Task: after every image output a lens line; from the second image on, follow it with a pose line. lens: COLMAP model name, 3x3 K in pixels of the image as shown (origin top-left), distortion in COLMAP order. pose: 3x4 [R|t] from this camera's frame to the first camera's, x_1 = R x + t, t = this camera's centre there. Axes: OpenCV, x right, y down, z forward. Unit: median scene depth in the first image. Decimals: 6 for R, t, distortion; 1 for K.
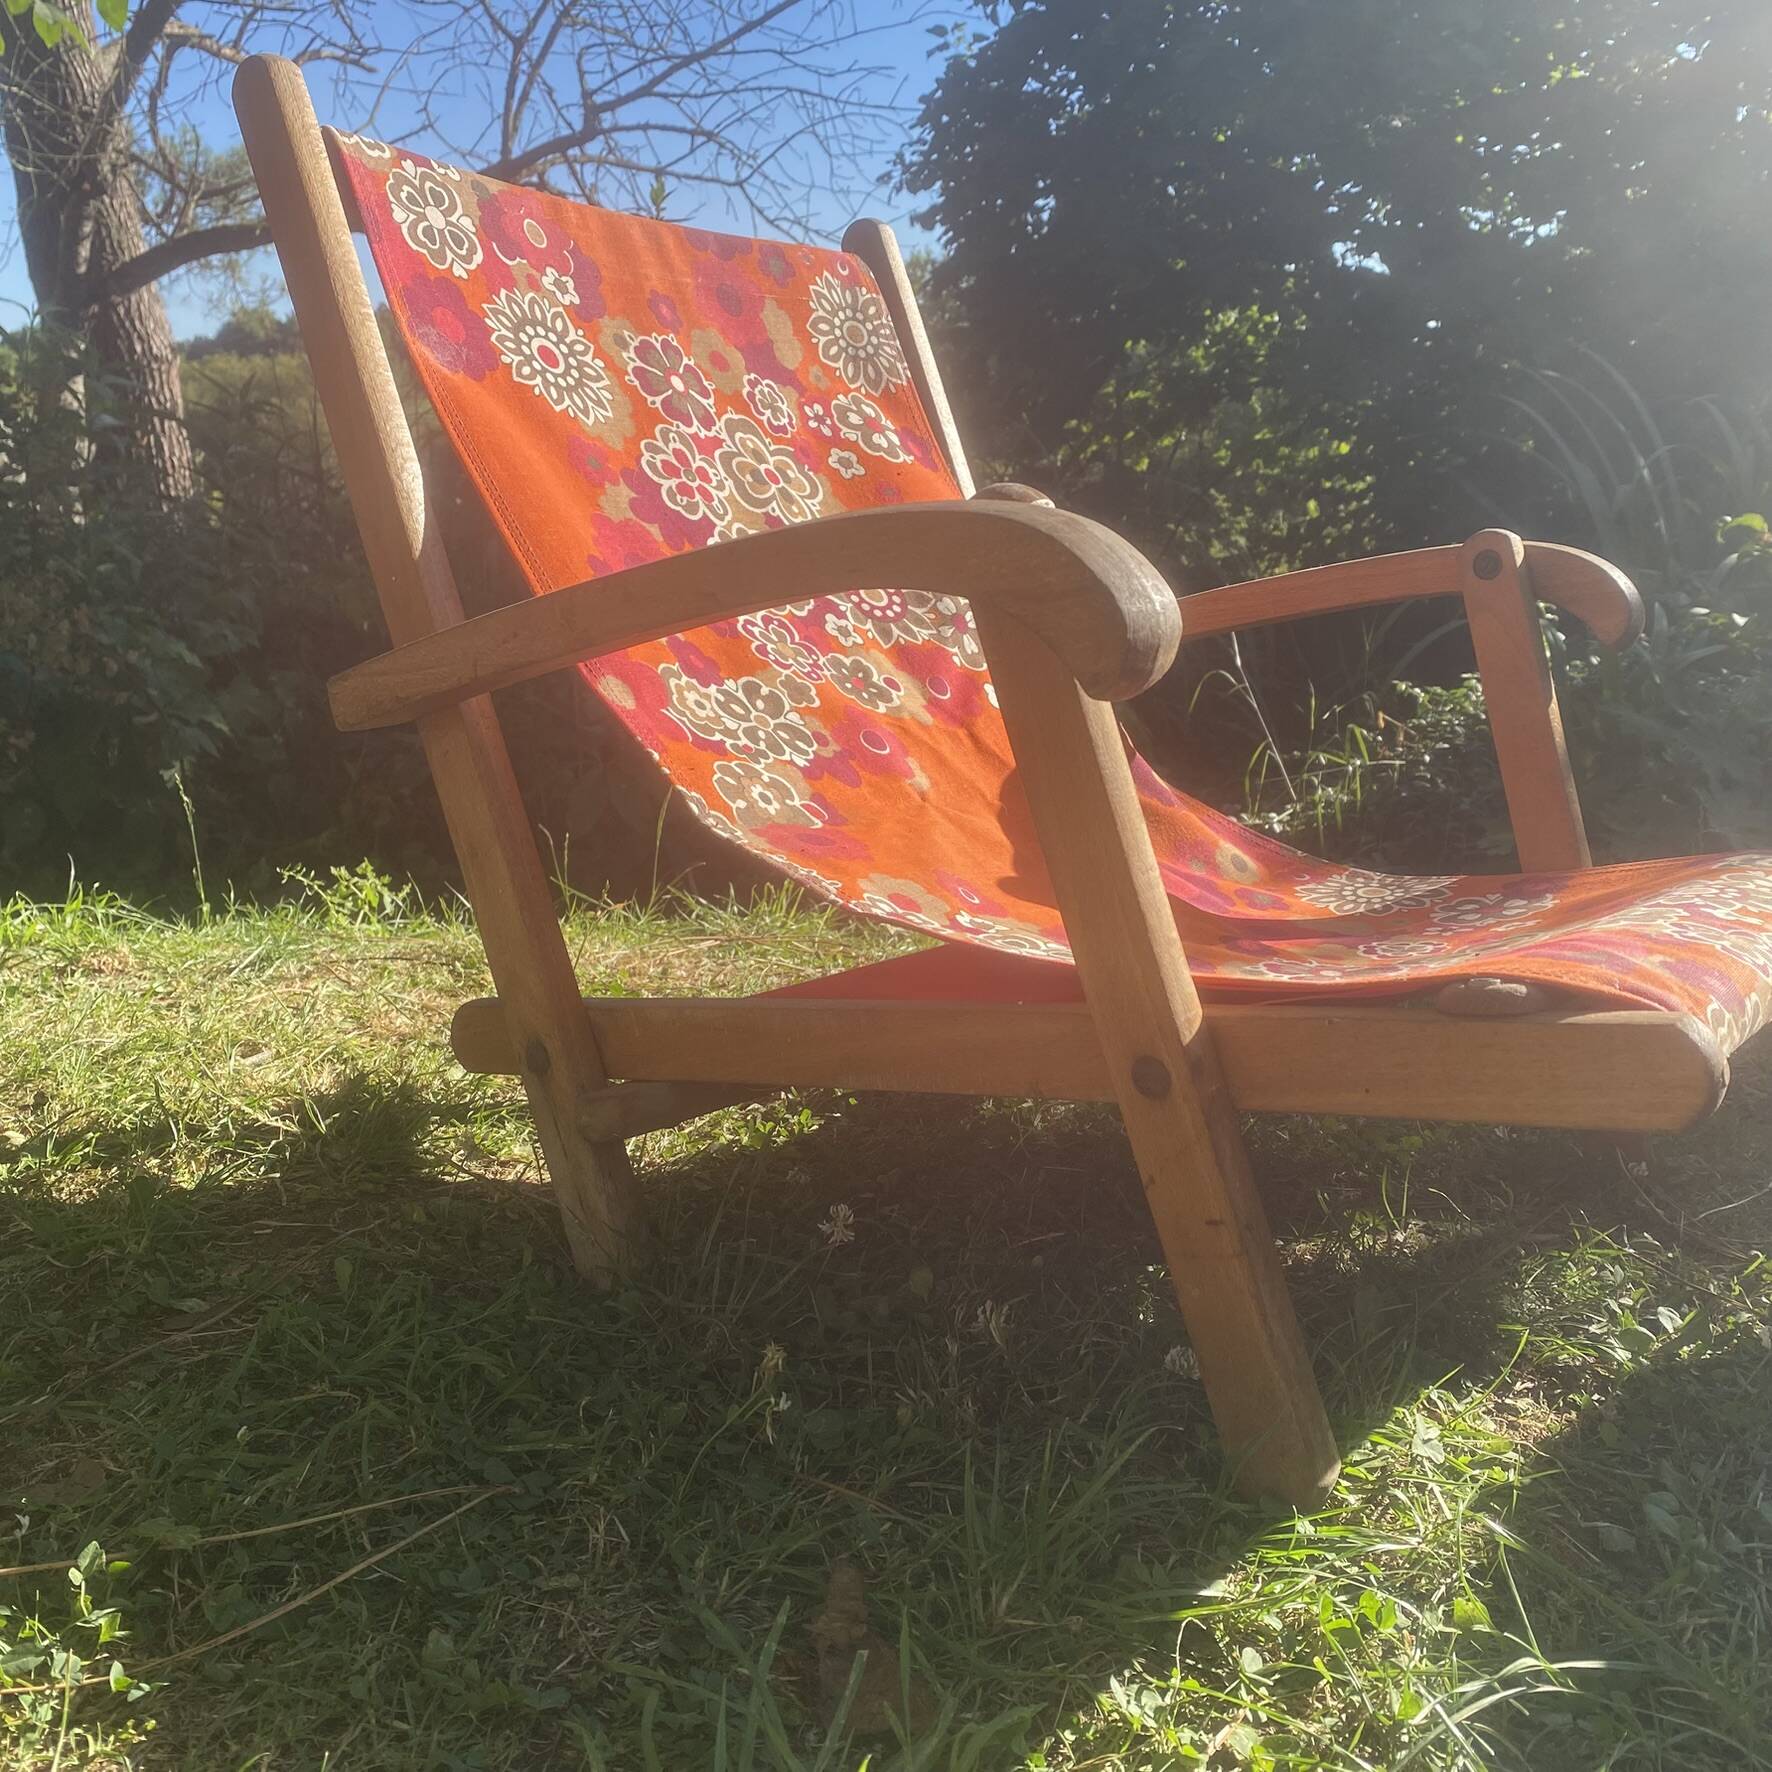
lens RADIAL K [[1795.9, 0, 874.0], [0, 1795.9, 876.7], [0, 0, 1]] dist [0.025098, 0.000000]
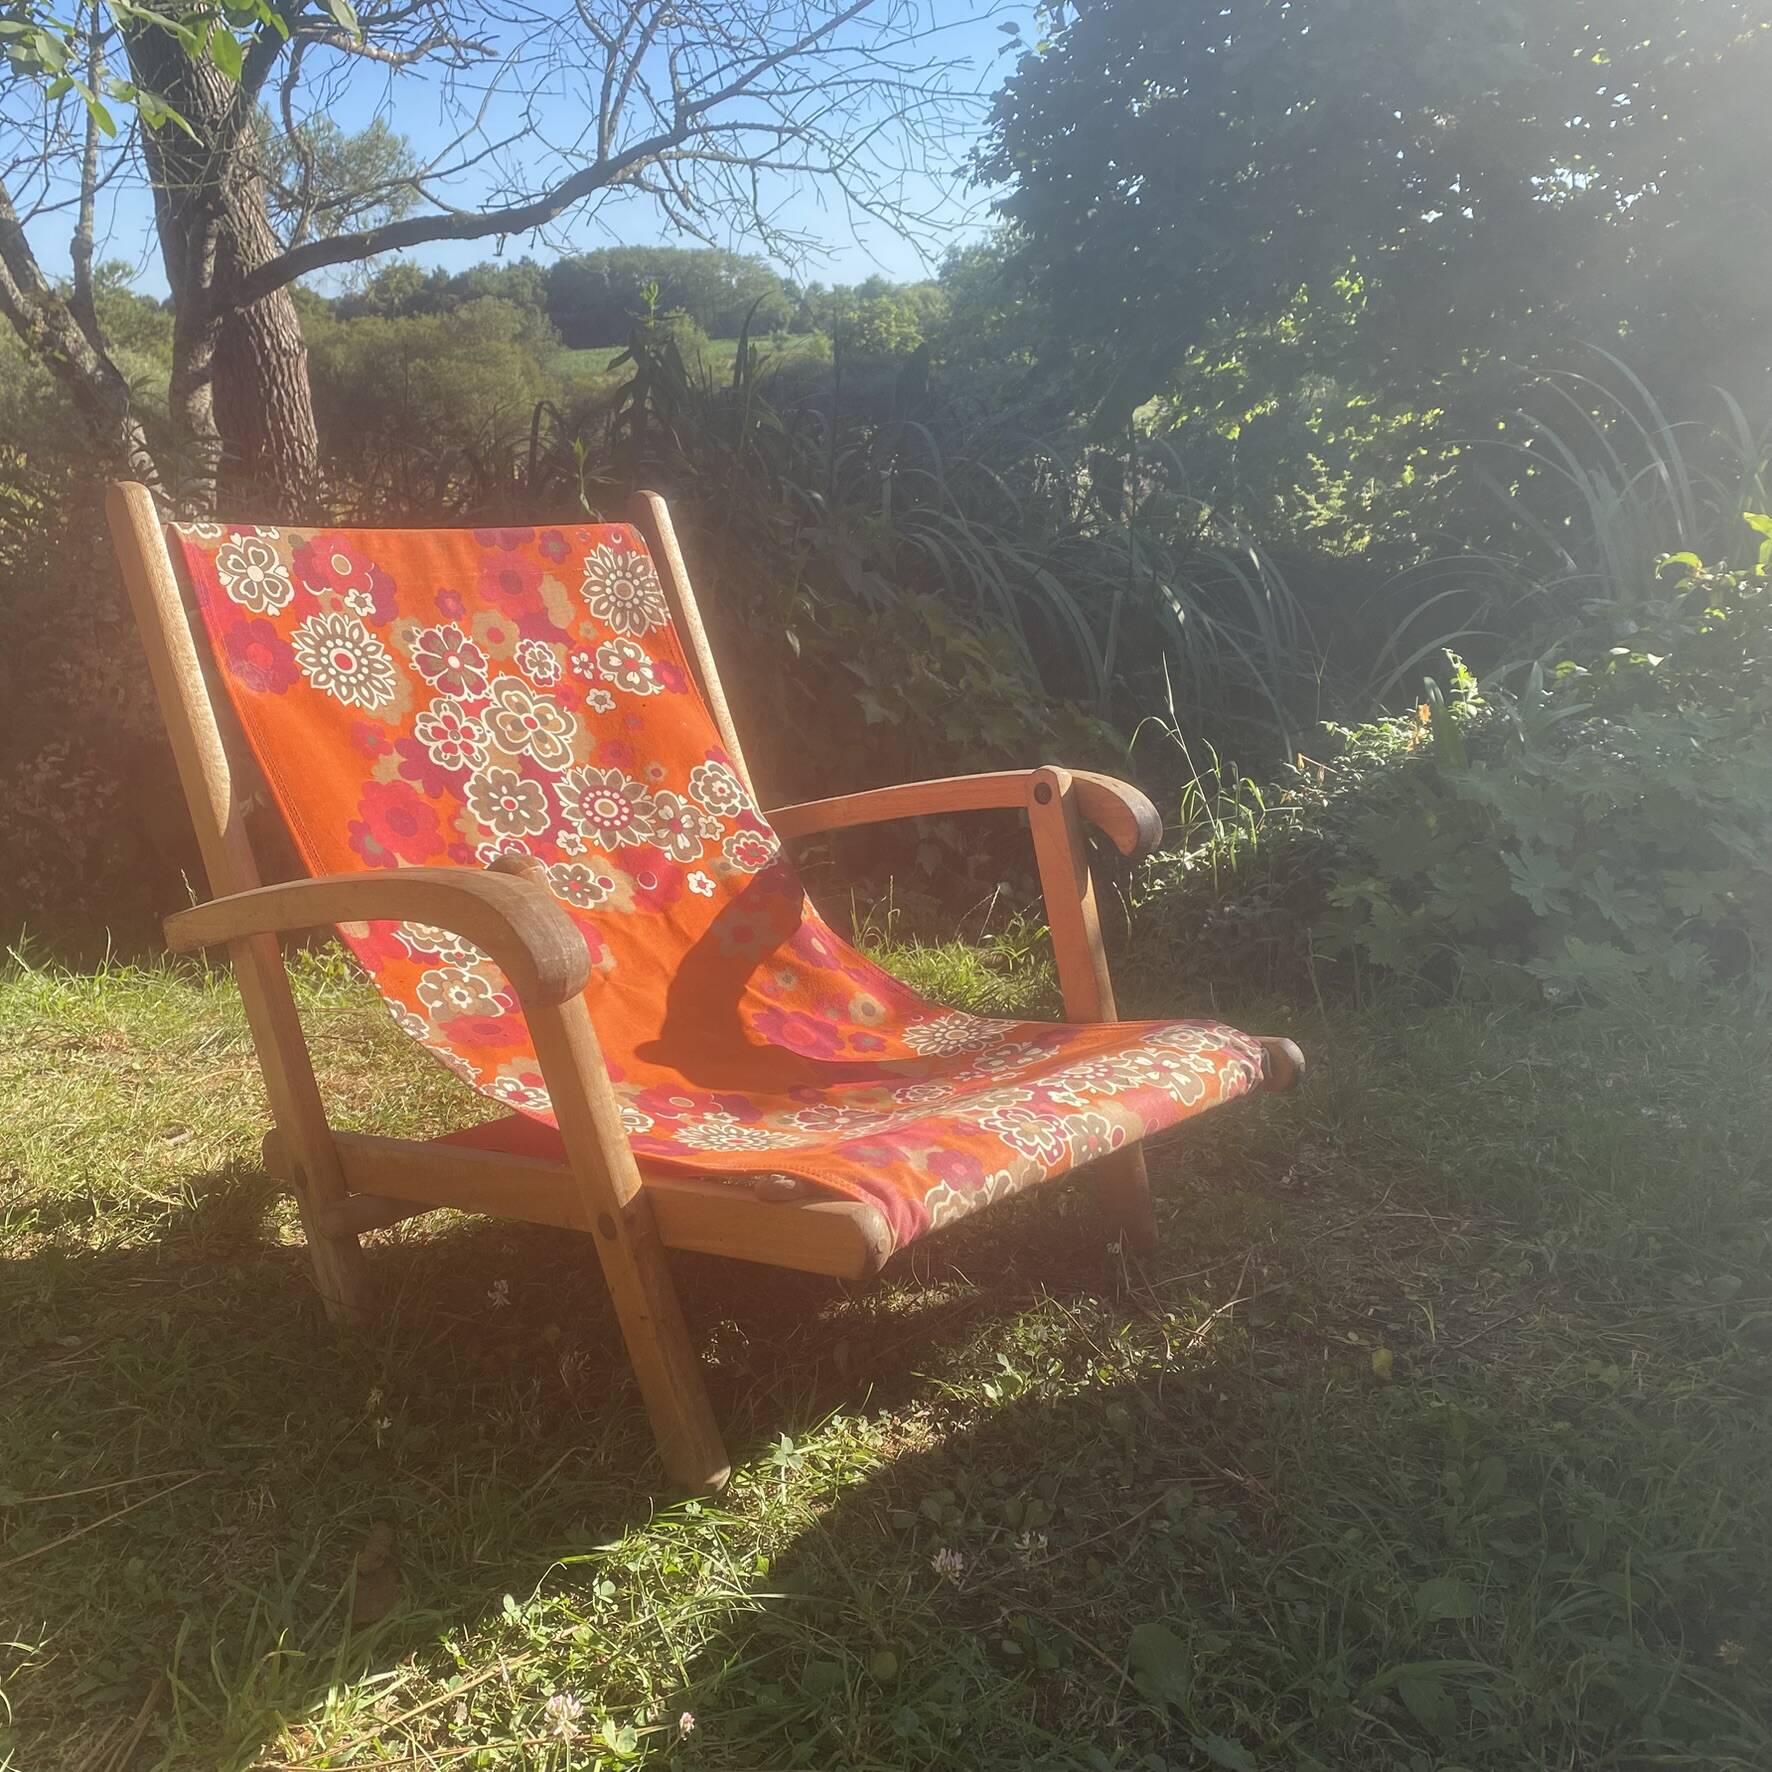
lens RADIAL K [[1795.9, 0, 897.9], [0, 1795.9, 884.2], [0, 0, 1]] dist [0.025098, 0.000000]
pose [[0.997418, 0.001681, -0.071797, 0.284981], [0.001187, 0.999204, 0.039886, -0.138483], [0.071807, -0.039868, 0.996621, -0.304796]]
